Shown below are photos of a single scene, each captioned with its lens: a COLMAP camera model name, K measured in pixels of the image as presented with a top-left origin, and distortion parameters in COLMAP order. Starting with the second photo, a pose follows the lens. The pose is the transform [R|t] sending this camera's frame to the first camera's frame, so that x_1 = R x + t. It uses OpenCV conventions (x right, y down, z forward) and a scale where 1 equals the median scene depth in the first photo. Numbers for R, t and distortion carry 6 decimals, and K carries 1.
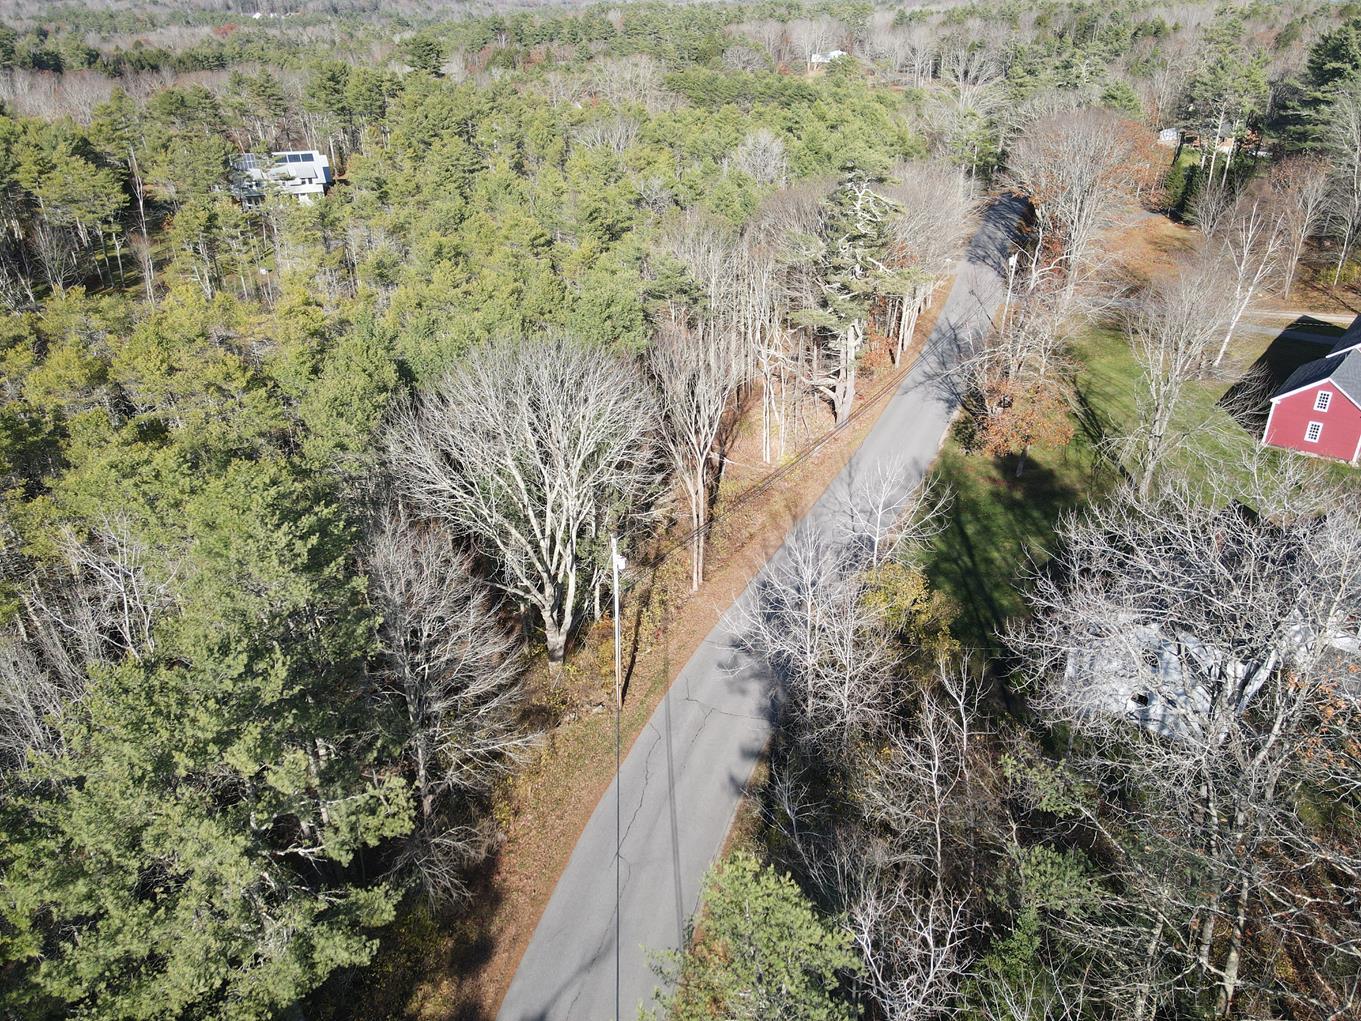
lens RADIAL K [[957.8, 0, 680.5], [0, 957.8, 510.5], [0, 0, 1]] dist [0.041824, -0.037422]
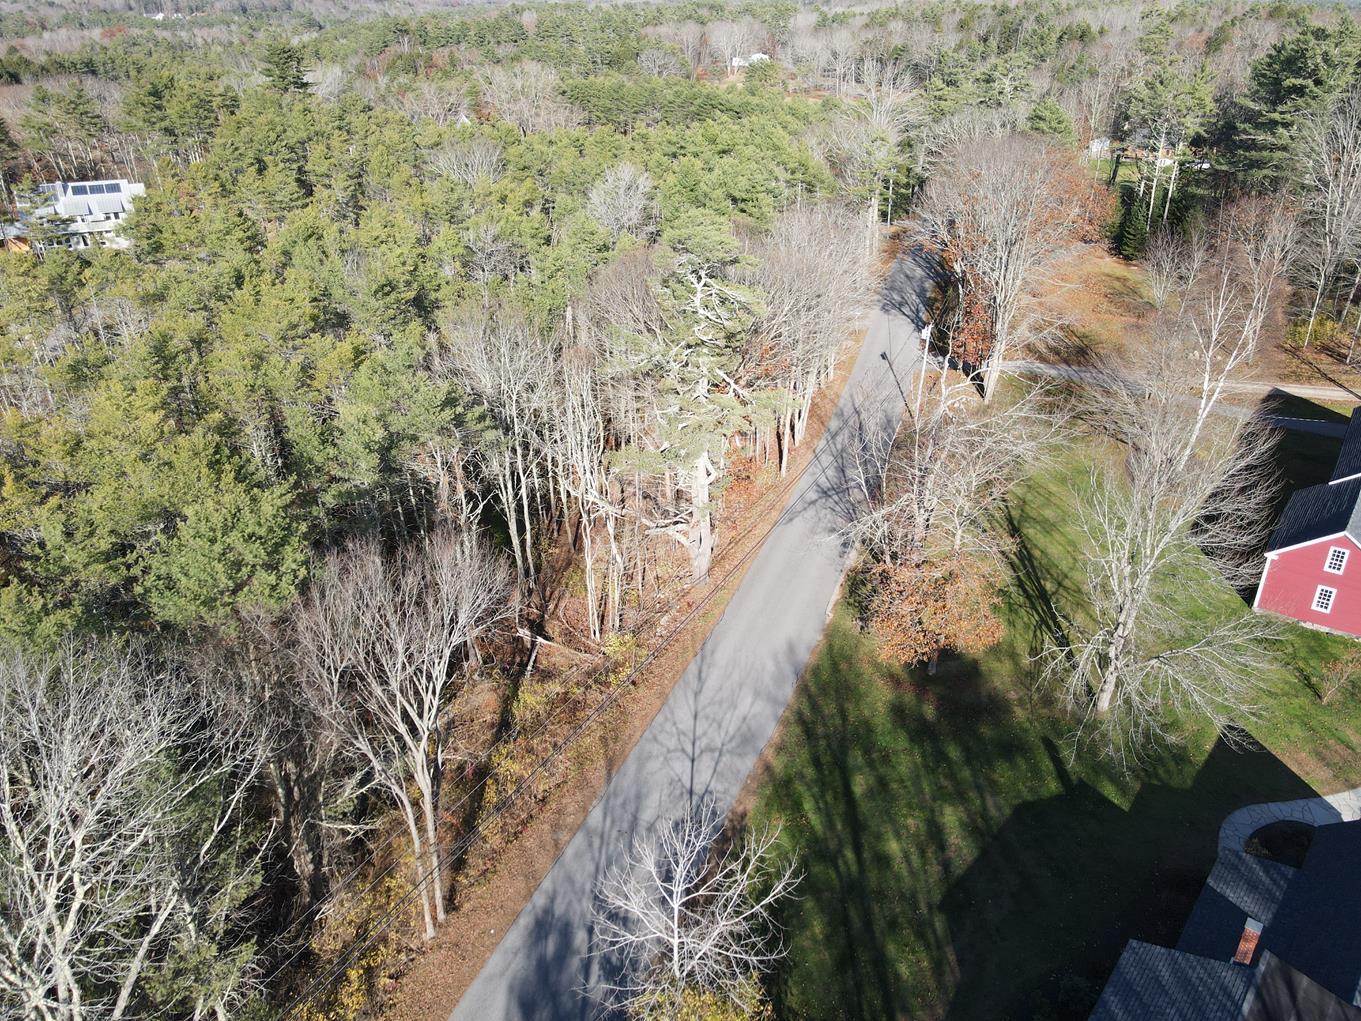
lens RADIAL K [[957.8, 0, 680.5], [0, 957.8, 510.5], [0, 0, 1]] dist [0.041824, -0.037422]
pose [[0.998088, -0.028228, 0.054981, 0.062114], [0.028221, 0.999601, 0.000899, -0.078602], [-0.054985, 0.000655, 0.998487, 0.141817]]
